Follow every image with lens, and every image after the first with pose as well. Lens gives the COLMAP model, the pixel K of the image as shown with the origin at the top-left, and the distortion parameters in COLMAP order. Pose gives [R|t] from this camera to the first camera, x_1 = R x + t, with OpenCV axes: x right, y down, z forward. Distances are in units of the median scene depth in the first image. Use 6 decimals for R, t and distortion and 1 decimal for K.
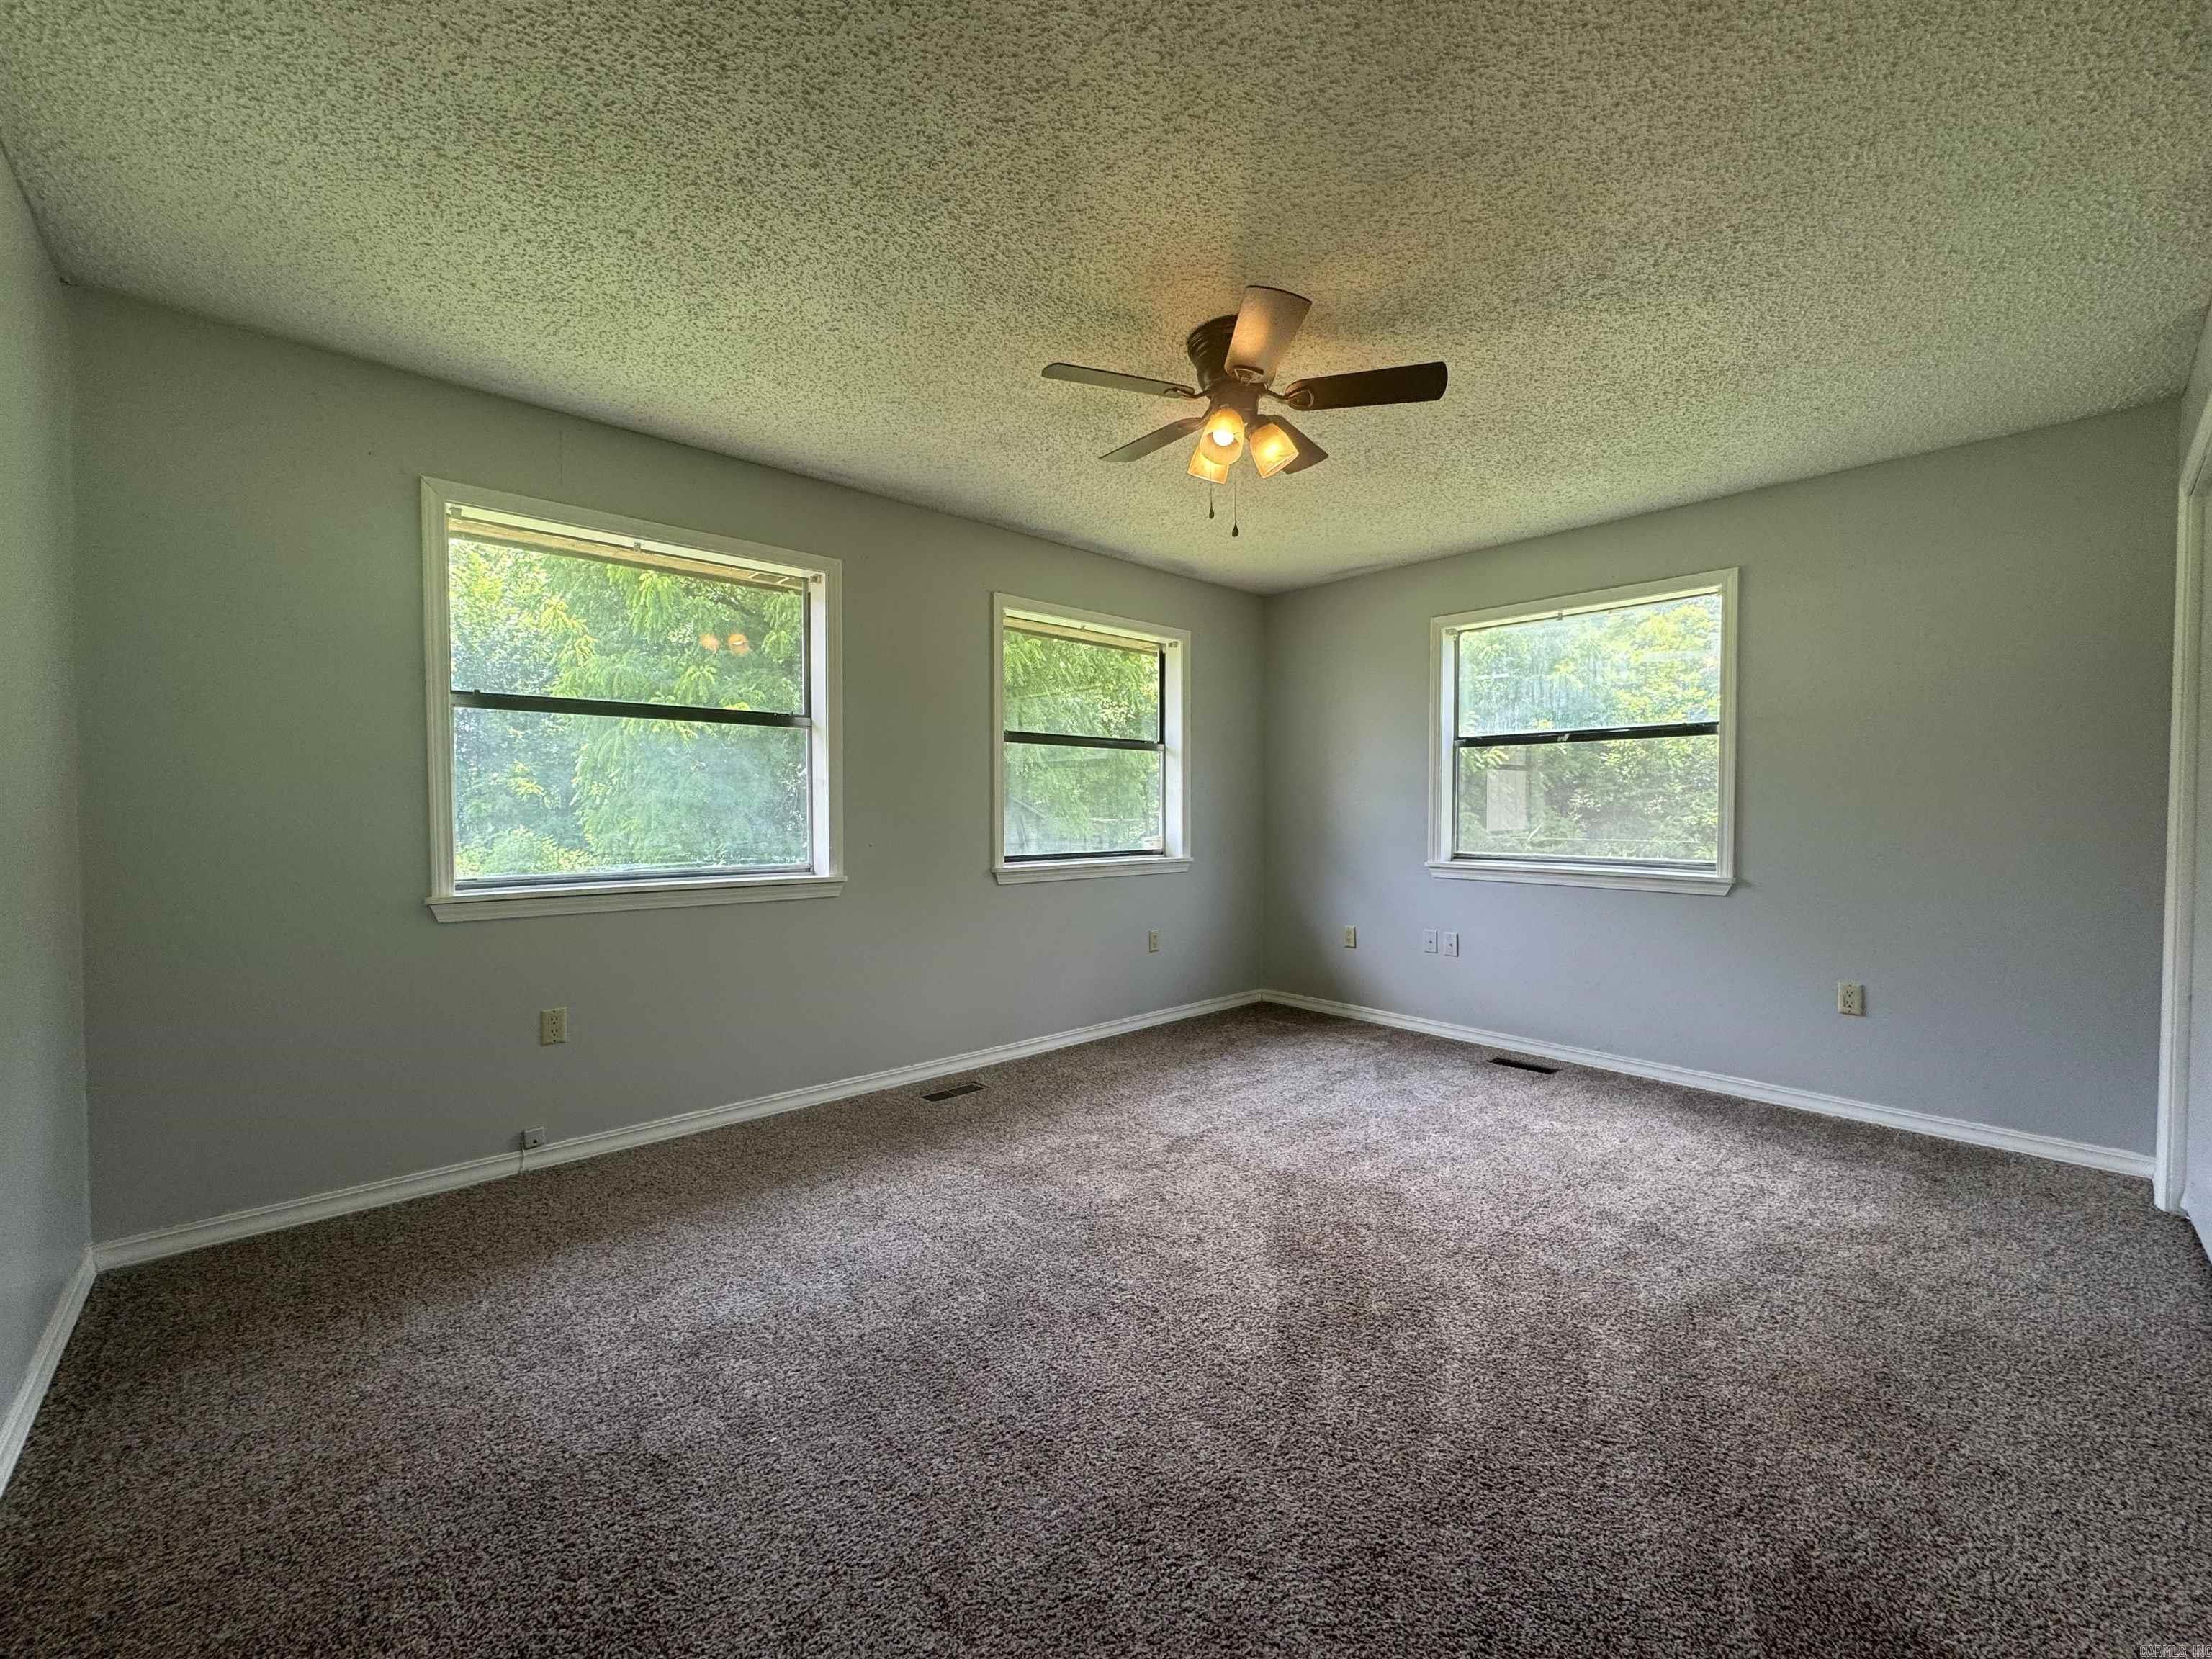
lens RADIAL K [[879.8, 0, 1101.2], [0, 879.8, 829.6], [0, 0, 1]] dist [-0.001132, -0.000709]
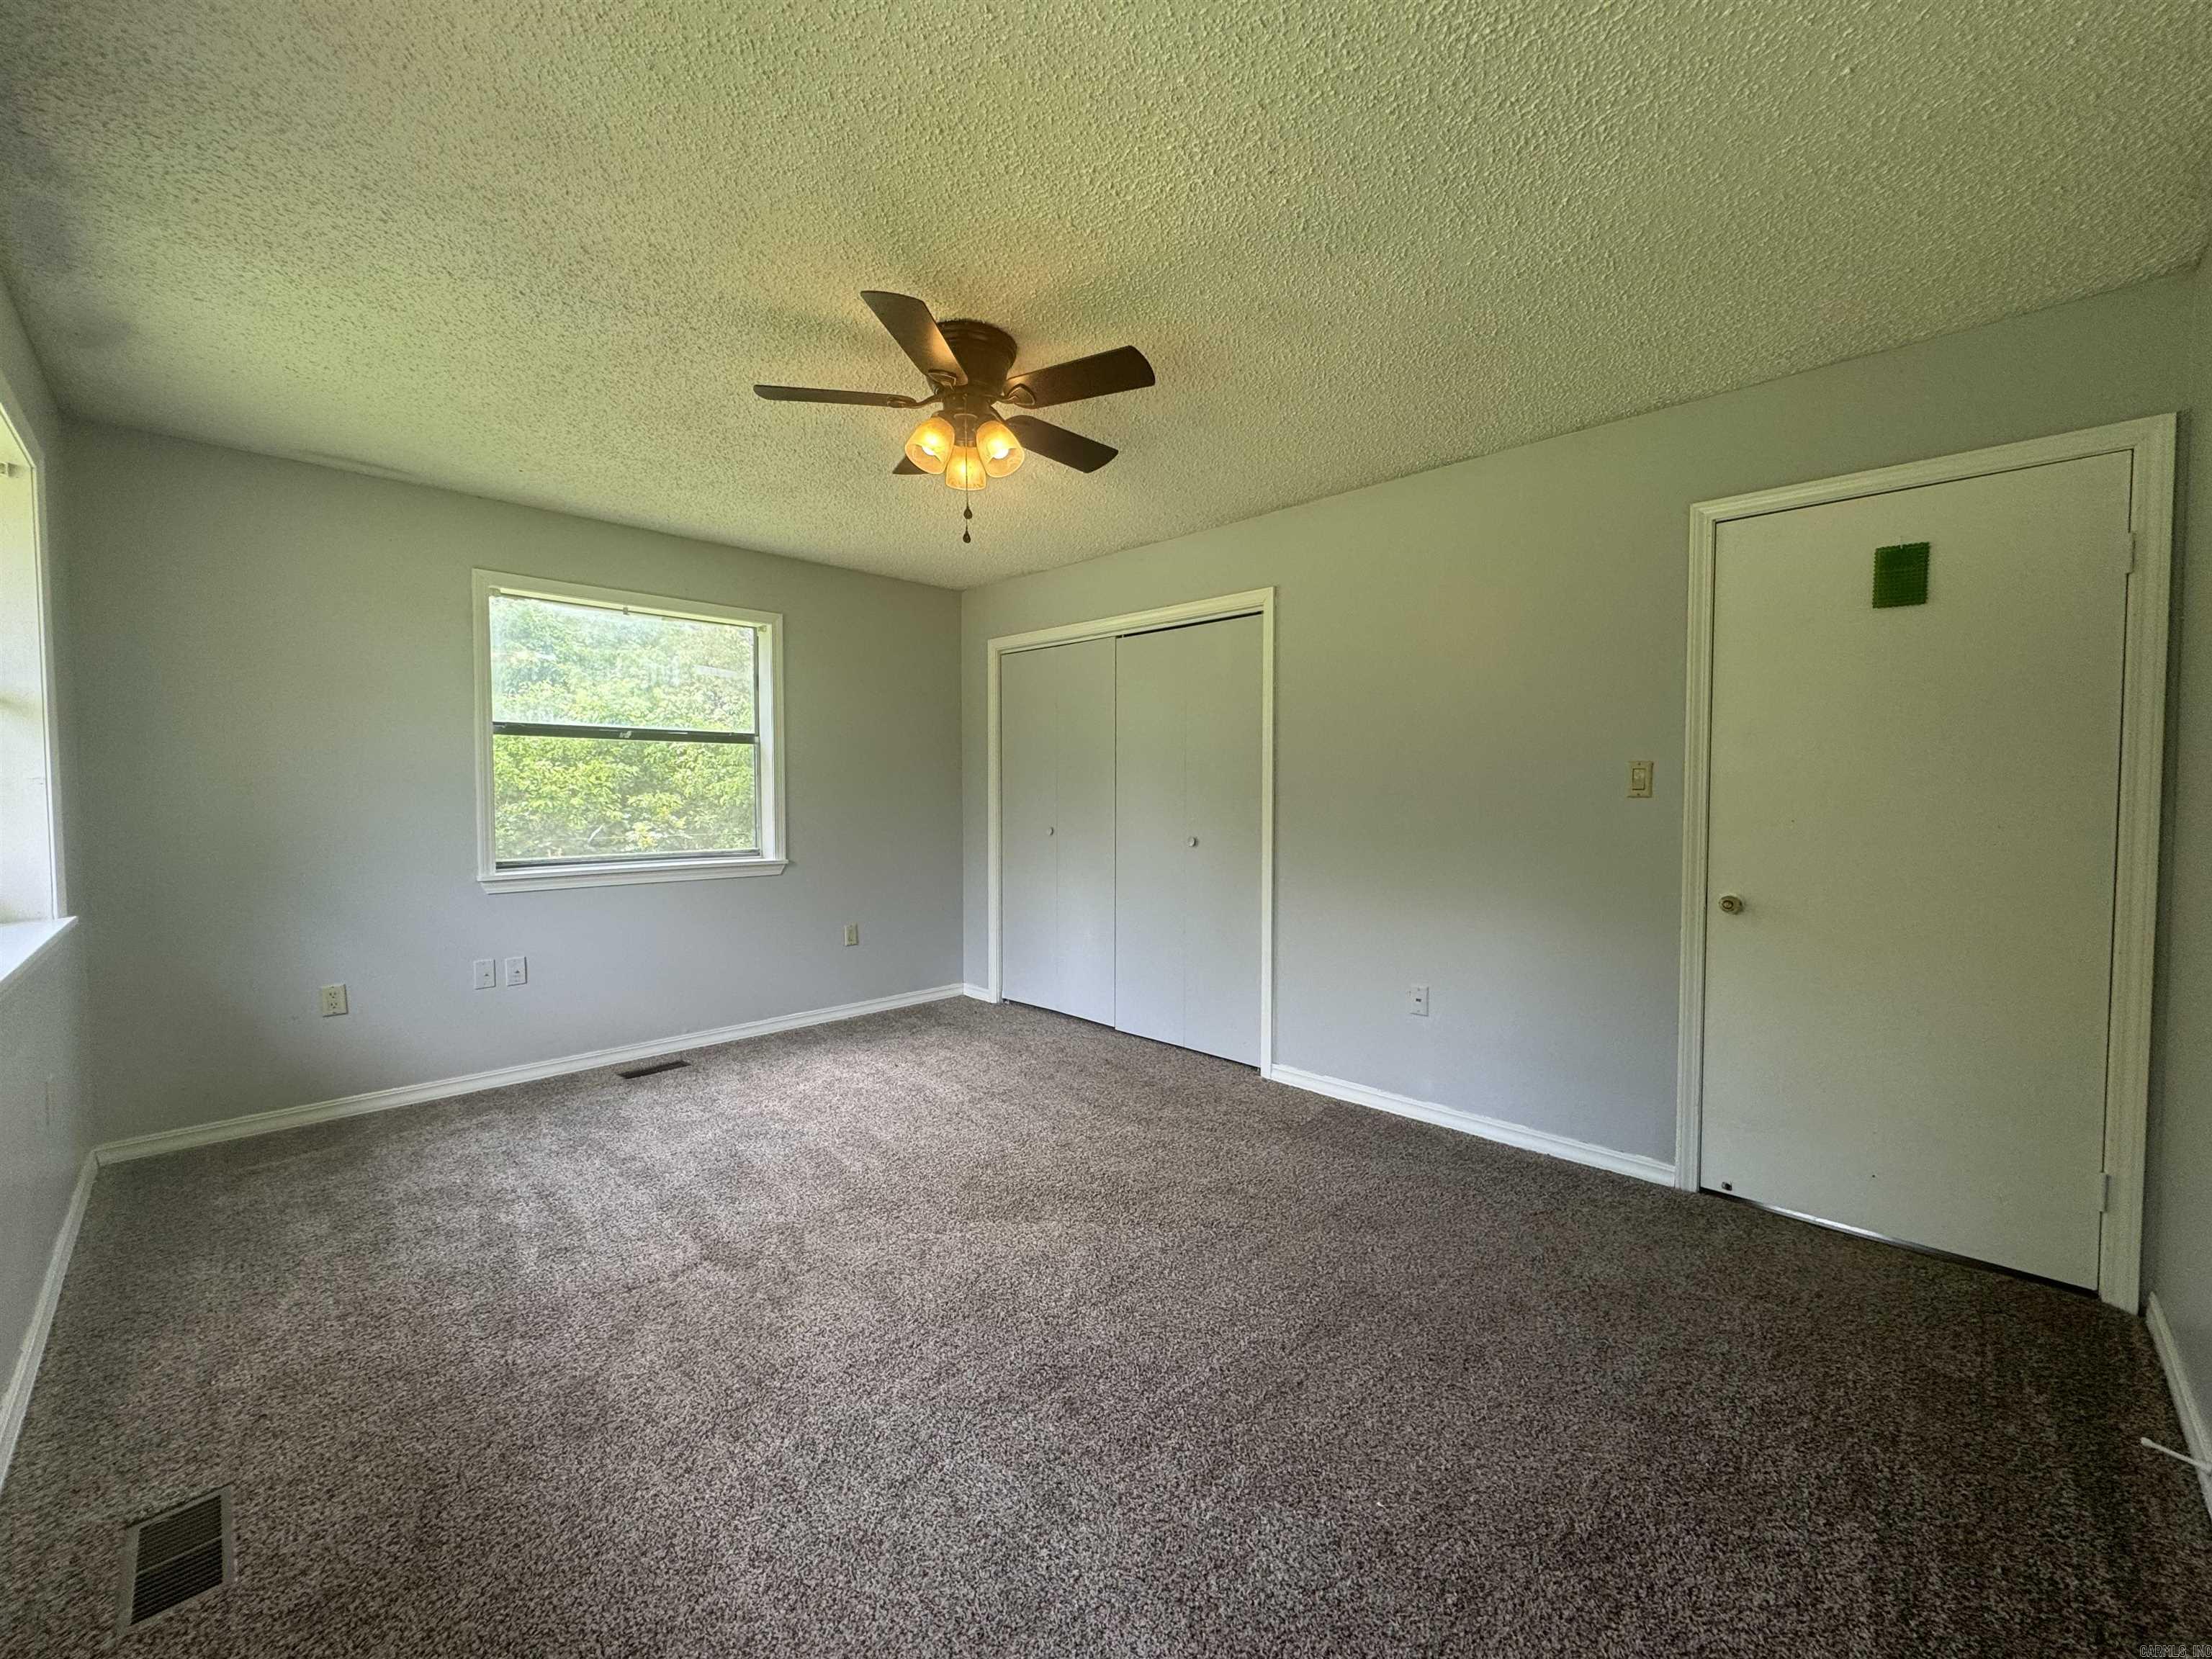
lens RADIAL K [[879.8, 0, 1084.2], [0, 879.8, 832.2], [0, 0, 1]] dist [-0.001132, -0.000709]
pose [[-0.029620, -0.039472, 0.998782, -0.537912], [0.035698, 0.998541, 0.040522, -0.018715], [-0.998924, 0.036855, -0.028168, 0.586238]]
